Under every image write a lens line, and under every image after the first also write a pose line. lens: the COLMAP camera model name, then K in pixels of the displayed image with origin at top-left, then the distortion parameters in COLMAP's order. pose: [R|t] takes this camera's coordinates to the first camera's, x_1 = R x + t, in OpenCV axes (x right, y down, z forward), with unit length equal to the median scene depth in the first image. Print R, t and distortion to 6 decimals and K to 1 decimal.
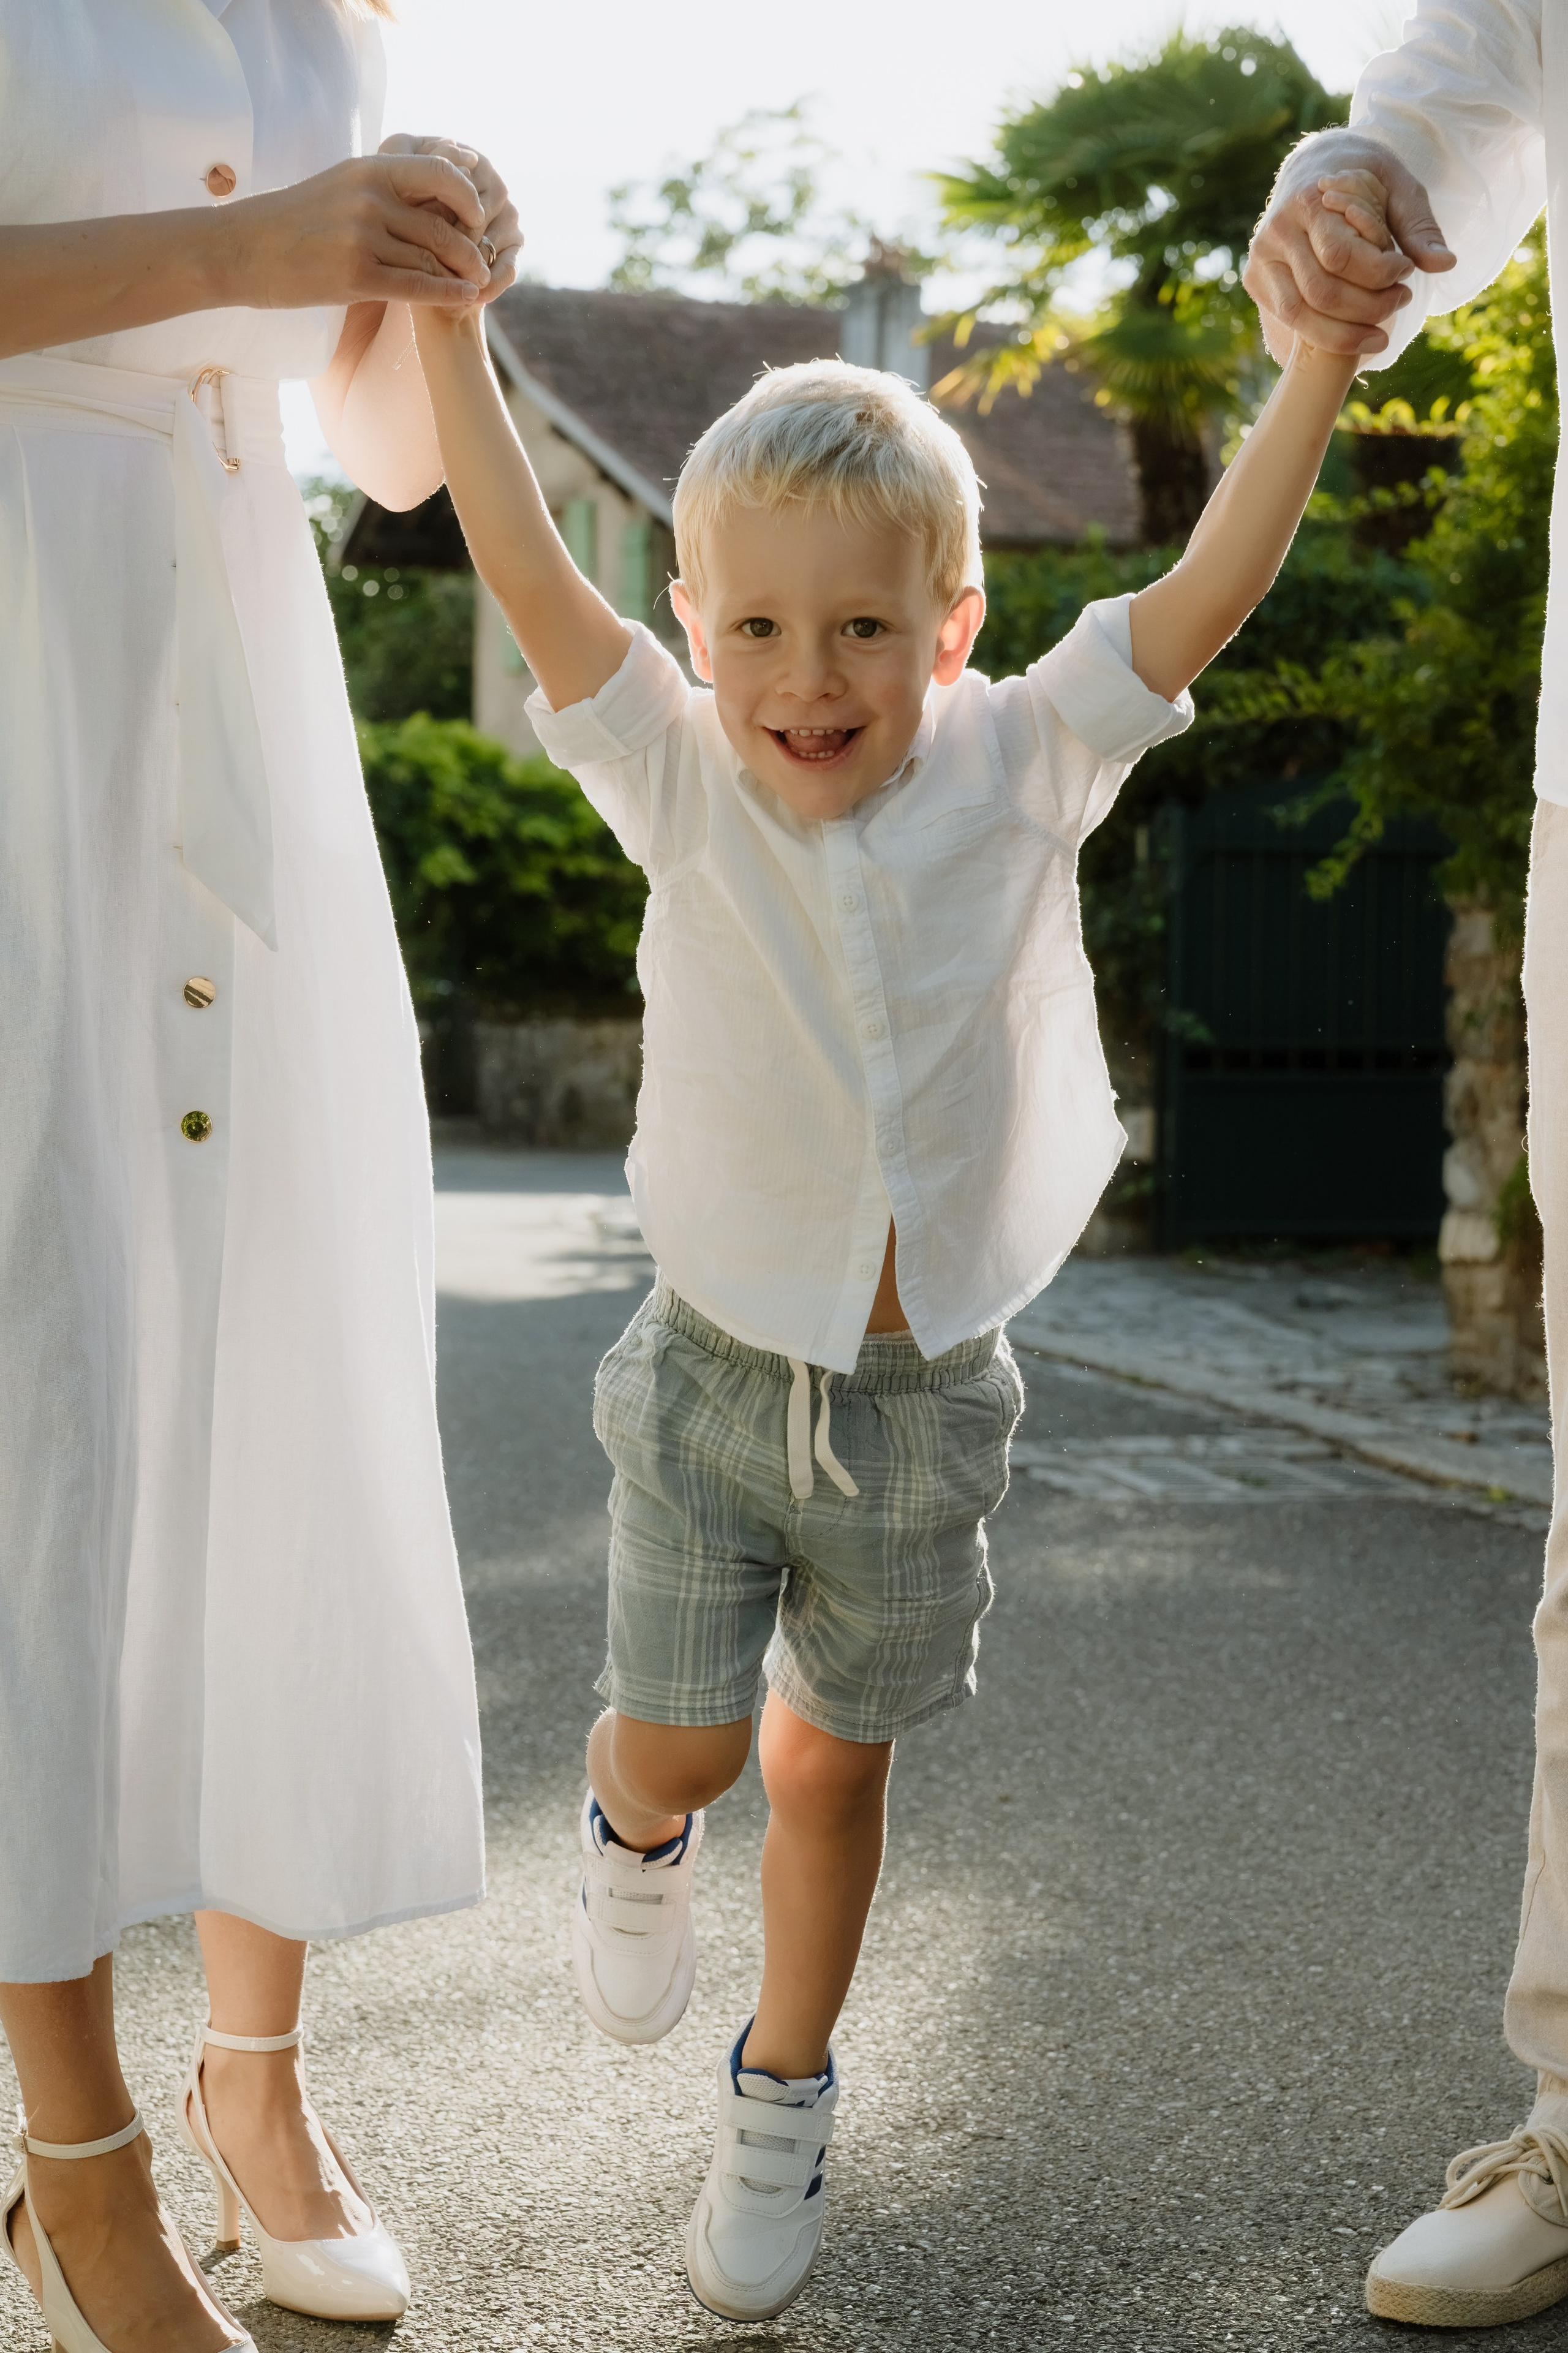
lens RADIAL K [[4760.9, 0, 792.8], [0, 4760.9, 1179.3], [0, 0, 1]] dist [0.051552, 0.000000]
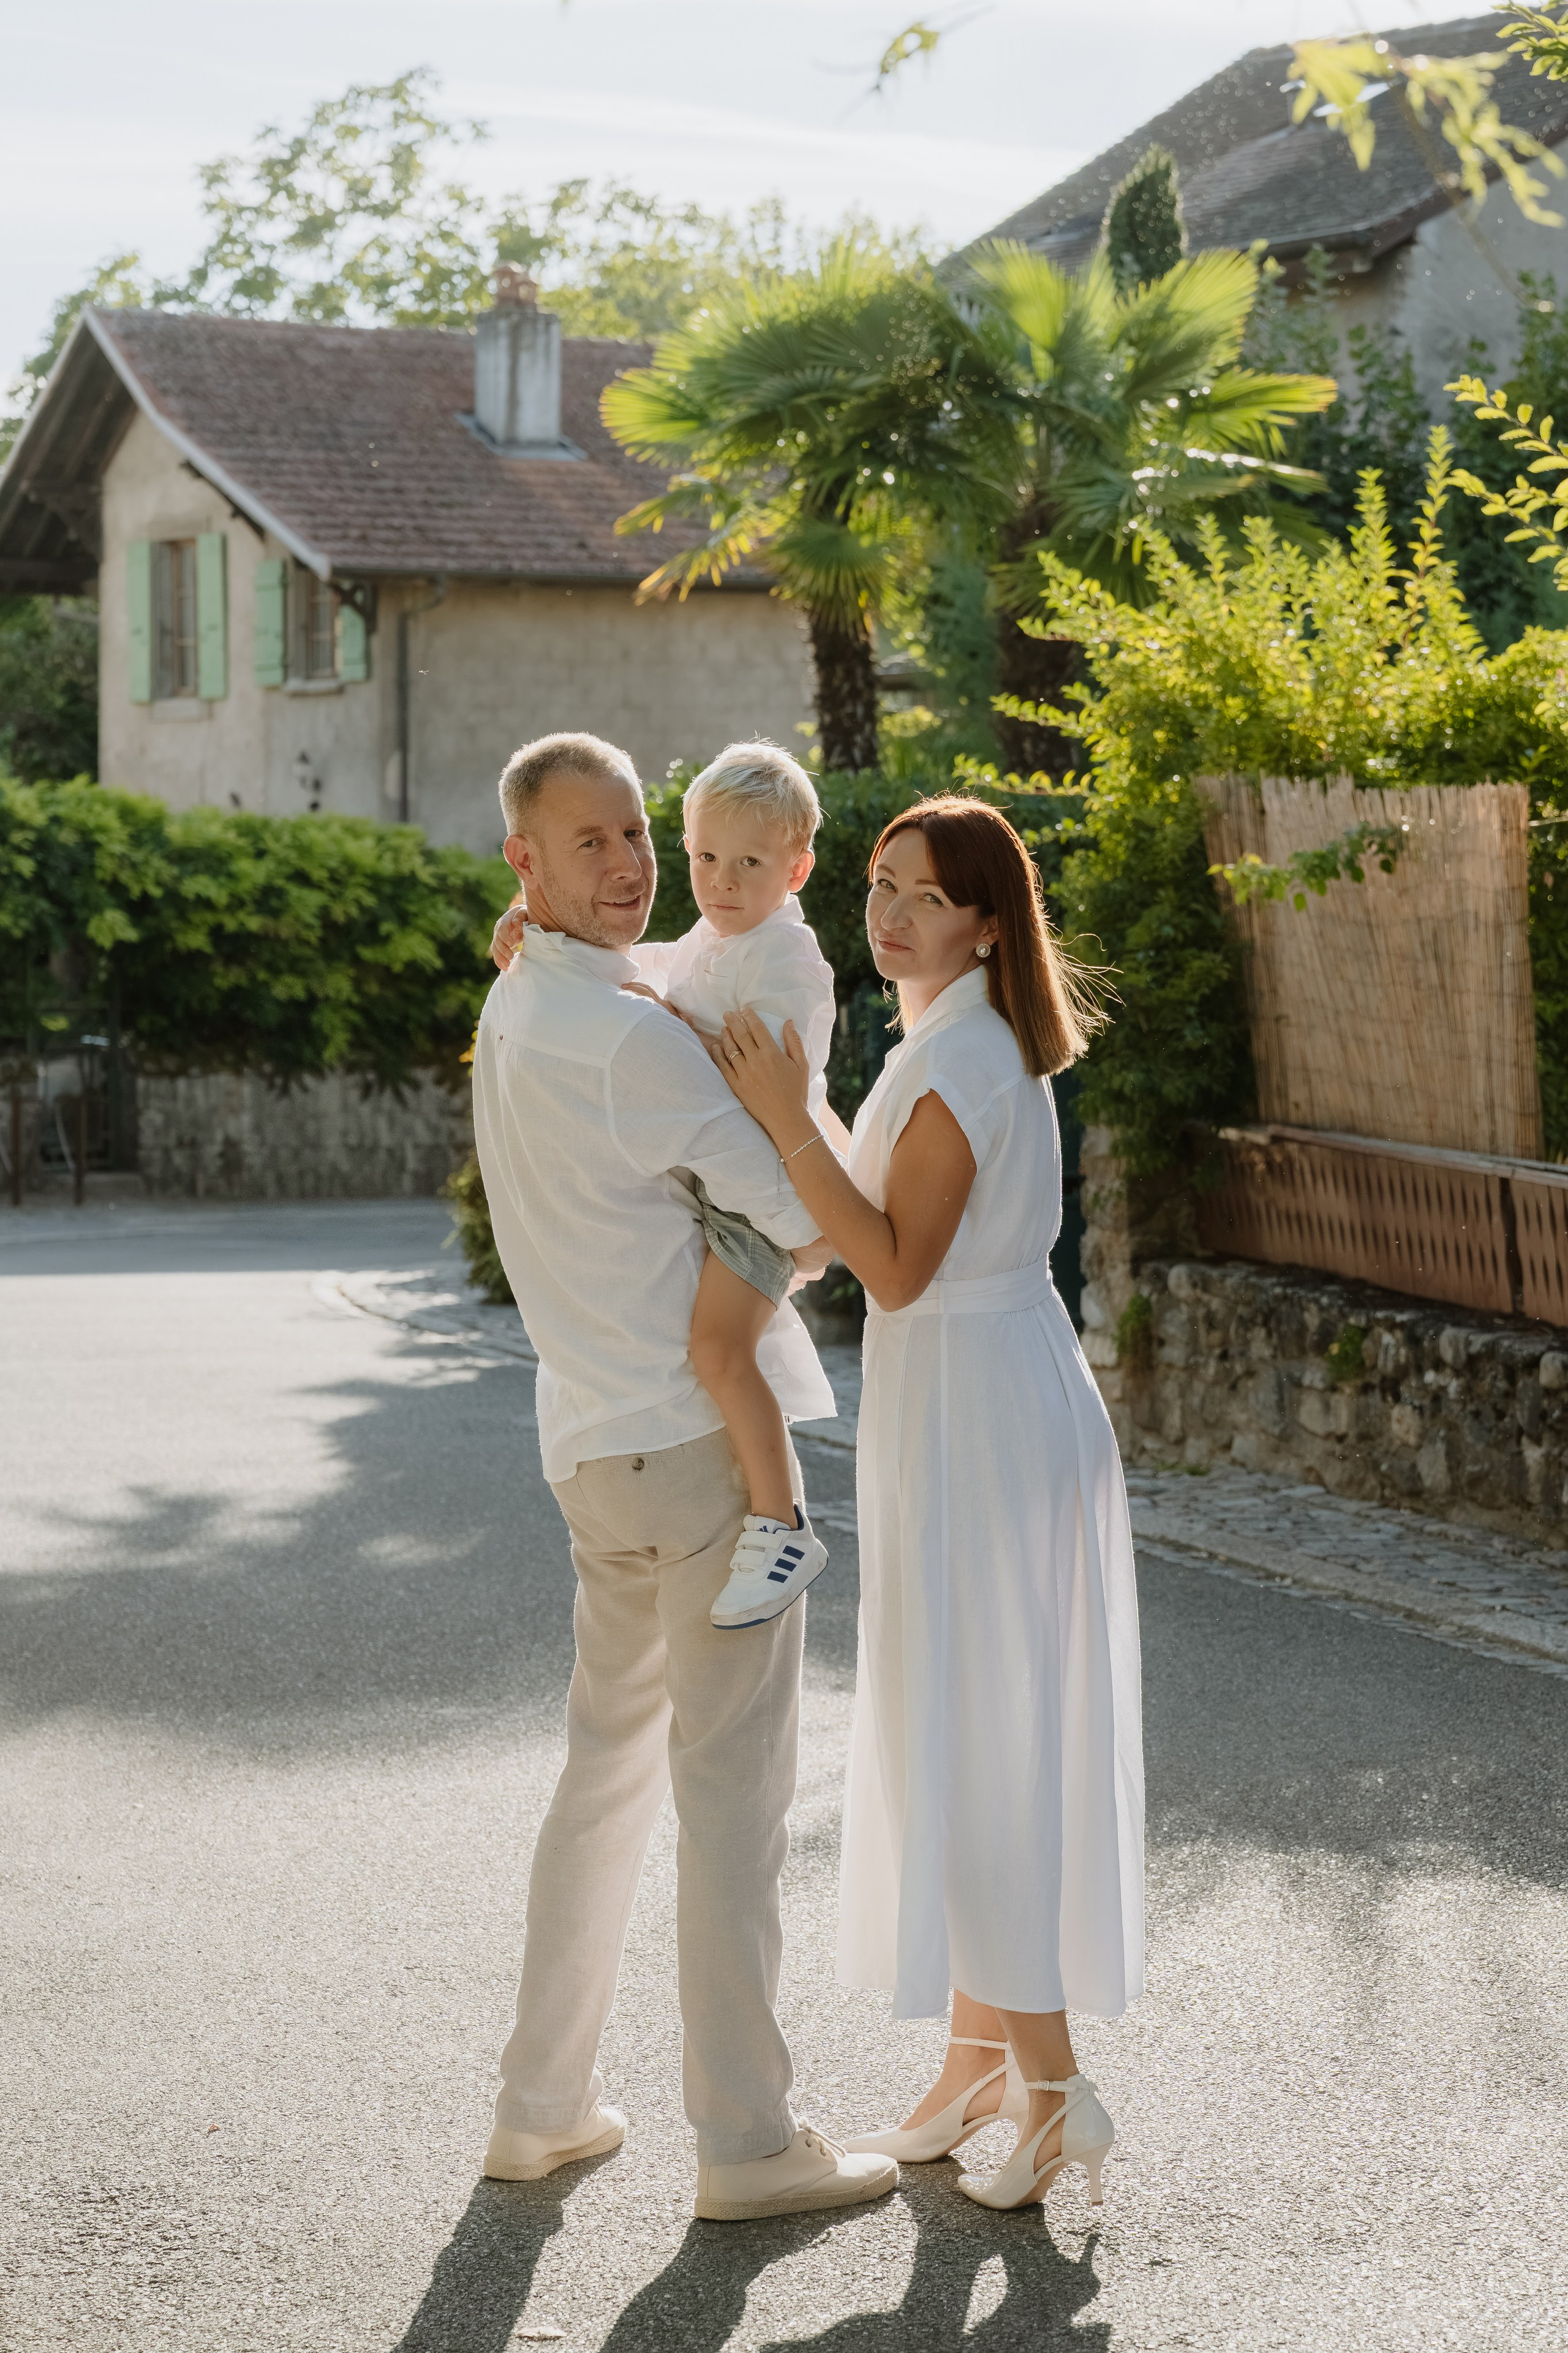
lens RADIAL K [[4760.9, 0, 788.8], [0, 4760.9, 1172.1], [0, 0, 1]] dist [0.051552, 0.000000]
pose [[0.997205, -0.014068, 0.073378, -0.060322], [0.014616, 0.999869, -0.006942, -0.034863], [-0.073270, 0.007995, 0.997280, -0.460025]]
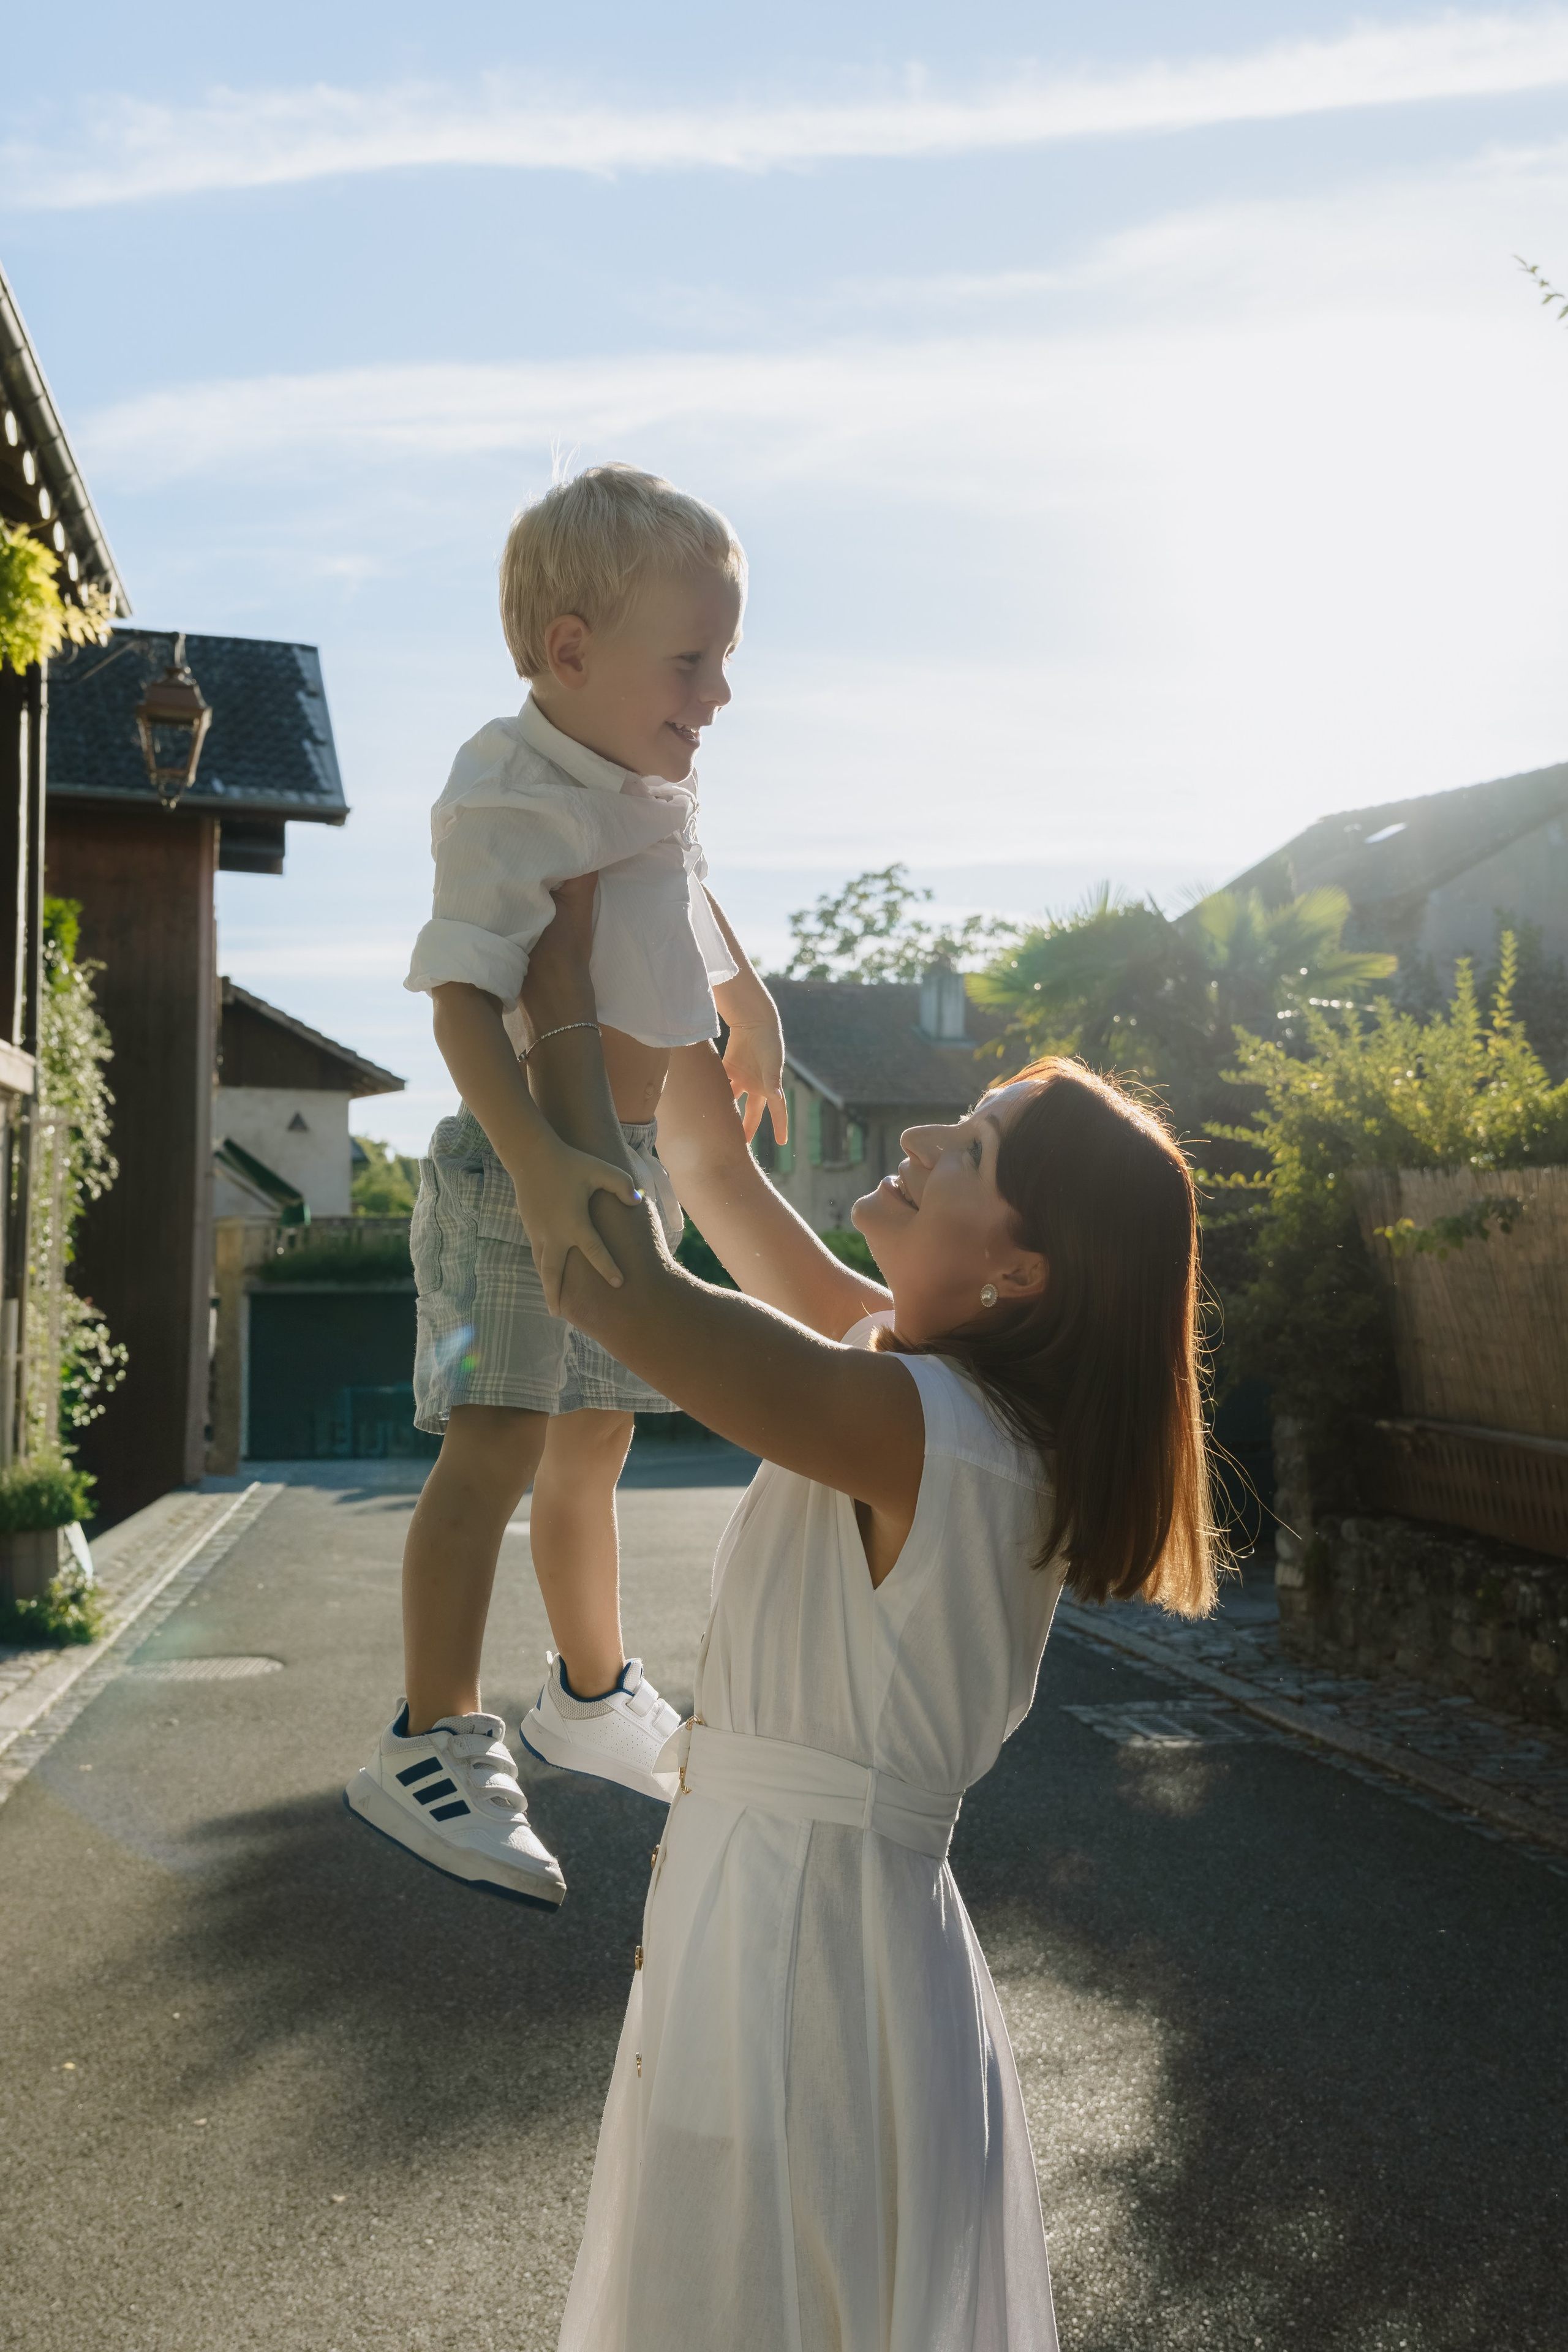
lens RADIAL K [[2516.6, 0, 843.4], [0, 2516.6, 1100.5], [0, 0, 1]] dist [0.008560, 0.000000]
pose [[0.999537, -0.022407, -0.020605, -0.024822], [0.019433, 0.990699, -0.134673, -0.051004], [0.023431, 0.134211, 0.990676, -0.115388]]
